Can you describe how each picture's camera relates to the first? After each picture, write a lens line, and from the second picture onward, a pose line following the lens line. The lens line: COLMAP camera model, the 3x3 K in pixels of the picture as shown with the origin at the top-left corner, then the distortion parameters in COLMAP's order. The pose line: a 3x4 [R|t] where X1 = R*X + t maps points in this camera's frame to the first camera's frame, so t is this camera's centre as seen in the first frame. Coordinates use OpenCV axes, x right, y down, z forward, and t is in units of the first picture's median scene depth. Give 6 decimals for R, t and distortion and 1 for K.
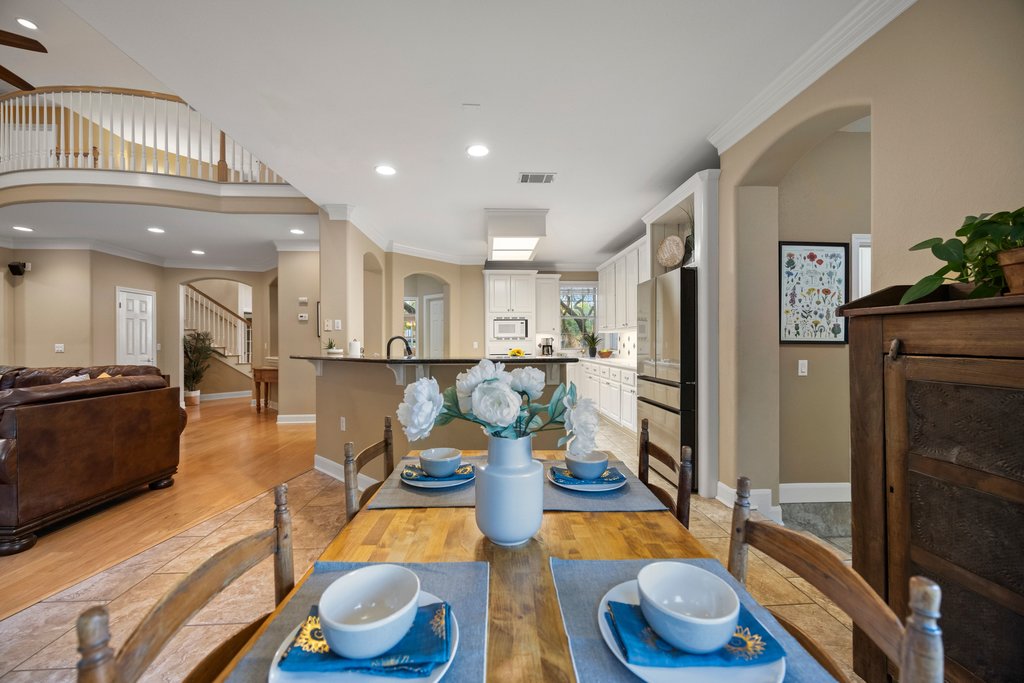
lens RADIAL K [[392.4, 0, 507.1], [0, 392.4, 343.6], [0, 0, 1]] dist [-0.003358, -0.000005]
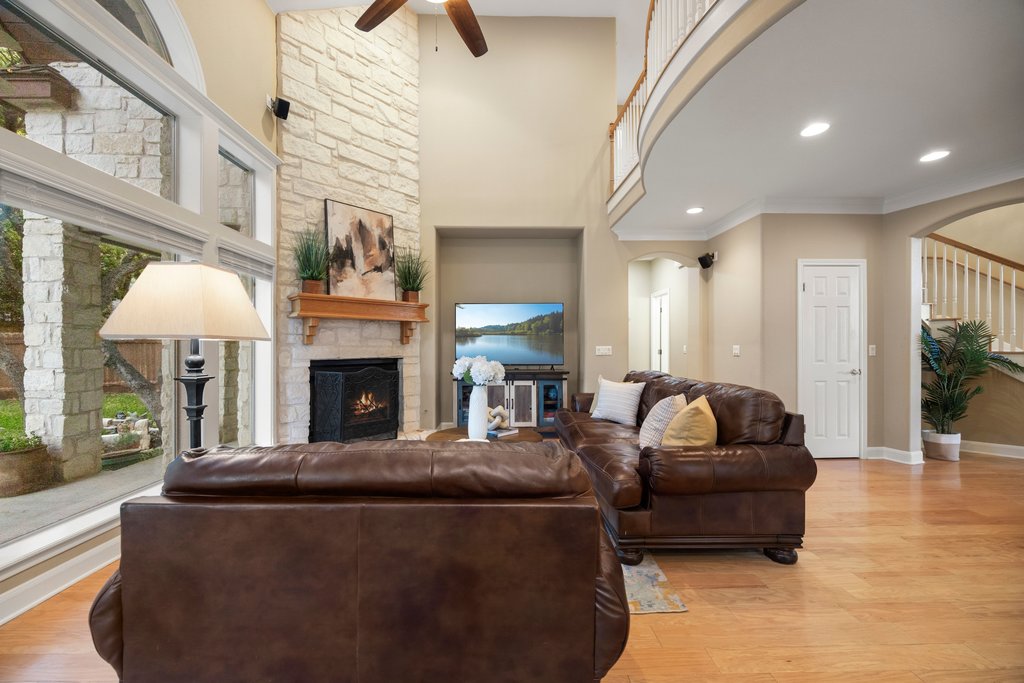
lens RADIAL K [[392.4, 0, 507.1], [0, 392.4, 343.6], [0, 0, 1]] dist [-0.003358, -0.000005]
pose [[-0.034927, 0.002907, -0.999386, -0.278096], [-0.000108, 0.999996, 0.002913, -0.003378], [0.999390, 0.000210, -0.034926, 0.472329]]
